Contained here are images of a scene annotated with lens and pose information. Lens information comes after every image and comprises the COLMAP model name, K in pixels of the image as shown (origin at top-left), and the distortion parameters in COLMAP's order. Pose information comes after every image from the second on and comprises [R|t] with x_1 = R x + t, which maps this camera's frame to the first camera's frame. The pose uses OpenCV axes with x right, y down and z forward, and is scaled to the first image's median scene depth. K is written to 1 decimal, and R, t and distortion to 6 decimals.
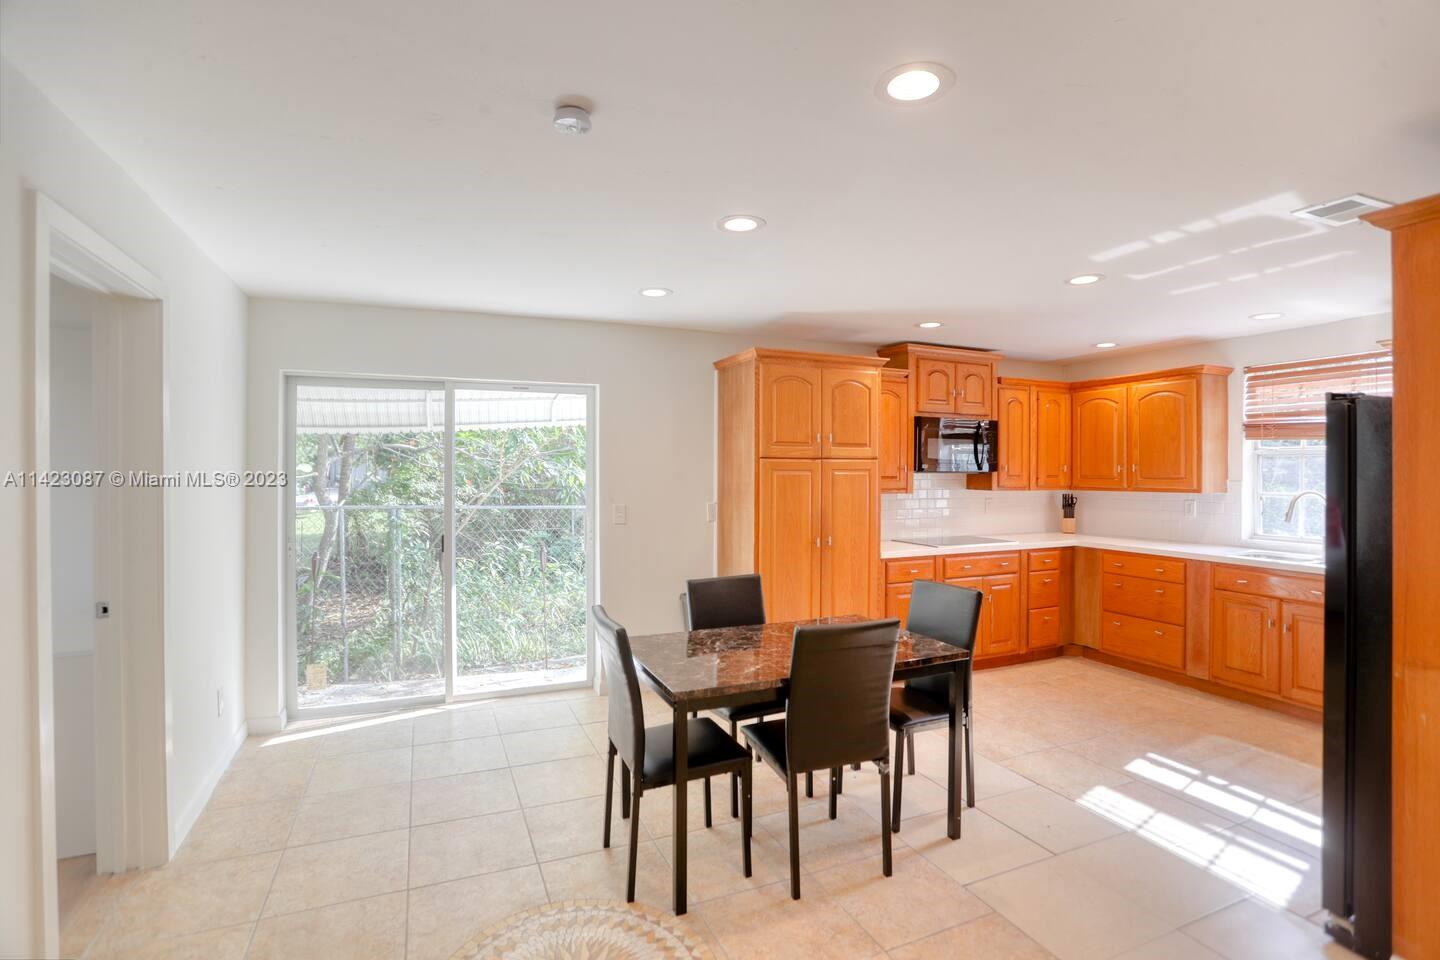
lens RADIAL K [[694.9, 0, 726.1], [0, 694.9, 470.1], [0, 0, 1]] dist [-0.041032, 0.004871]
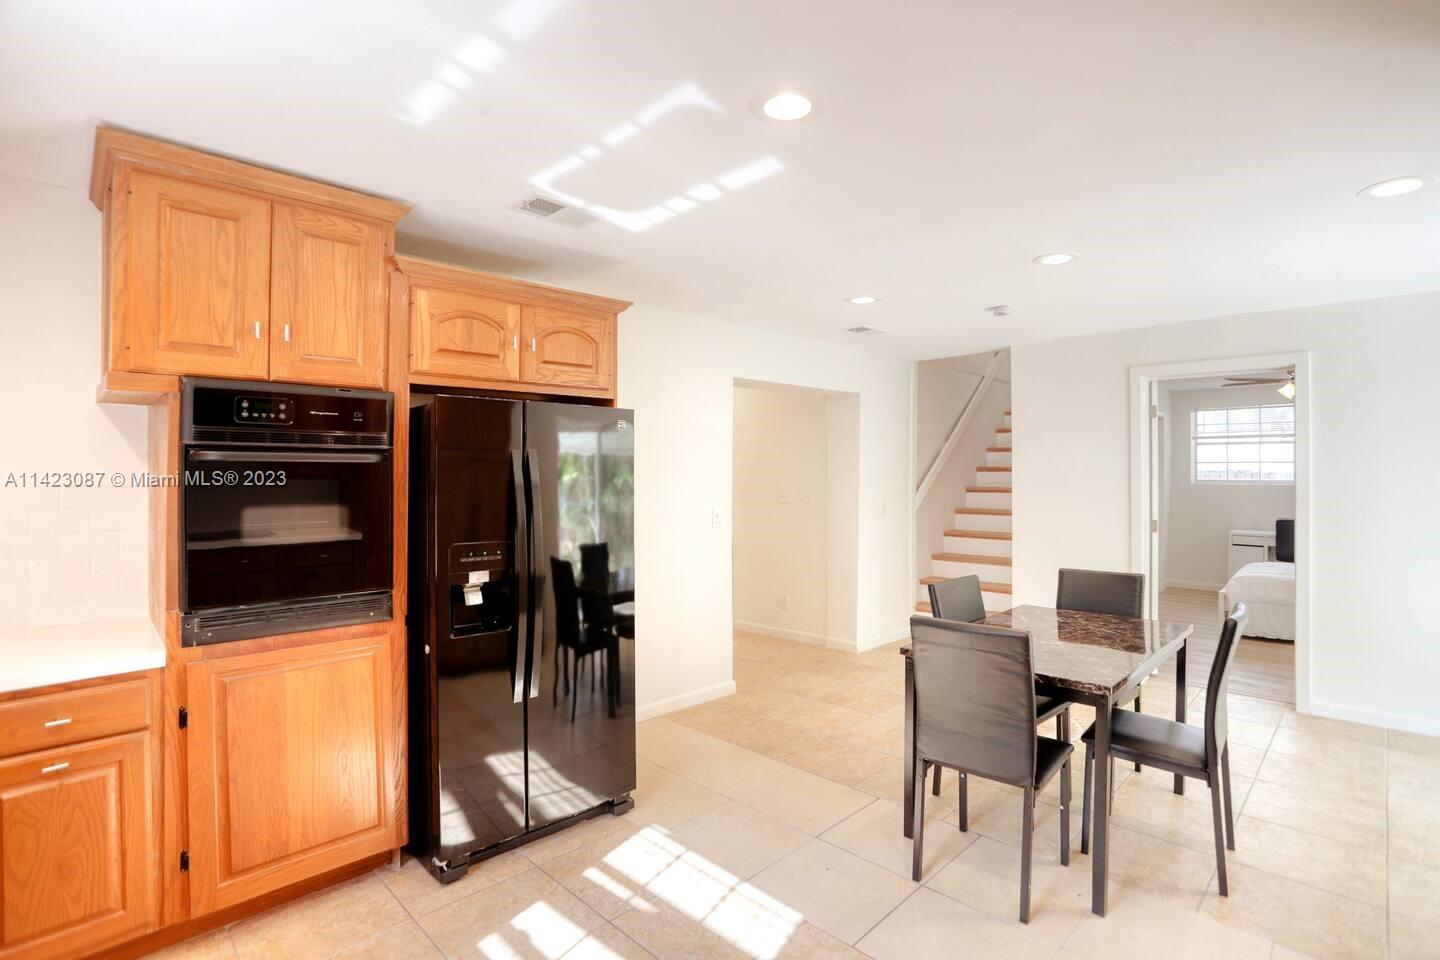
lens RADIAL K [[694.9, 0, 721.2], [0, 694.9, 475.7], [0, 0, 1]] dist [-0.041032, 0.004871]
pose [[-0.933080, -0.001228, -0.359666, 0.841479], [0.001424, 0.999974, -0.007109, 0.013300], [0.359665, -0.007145, -0.933054, 1.621162]]
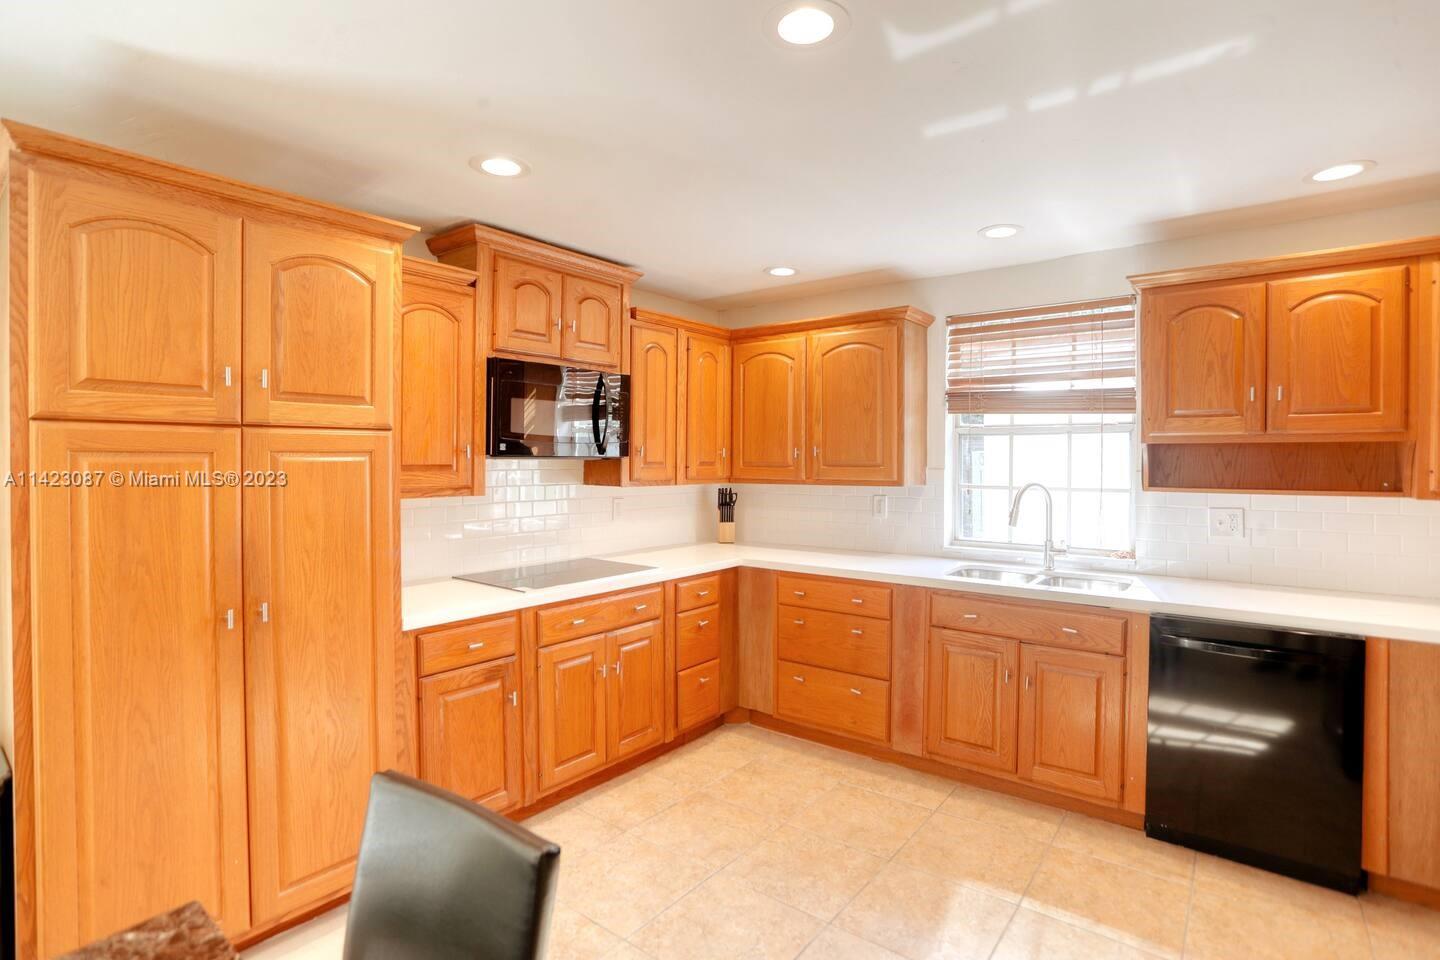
lens RADIAL K [[694.9, 0, 725.5], [0, 694.9, 472.8], [0, 0, 1]] dist [-0.041032, 0.004871]
pose [[0.879218, -0.010158, 0.476311, 0.186505], [-0.000276, 0.999762, 0.021832, 0.003555], [-0.476419, -0.019327, 0.879006, 0.445836]]
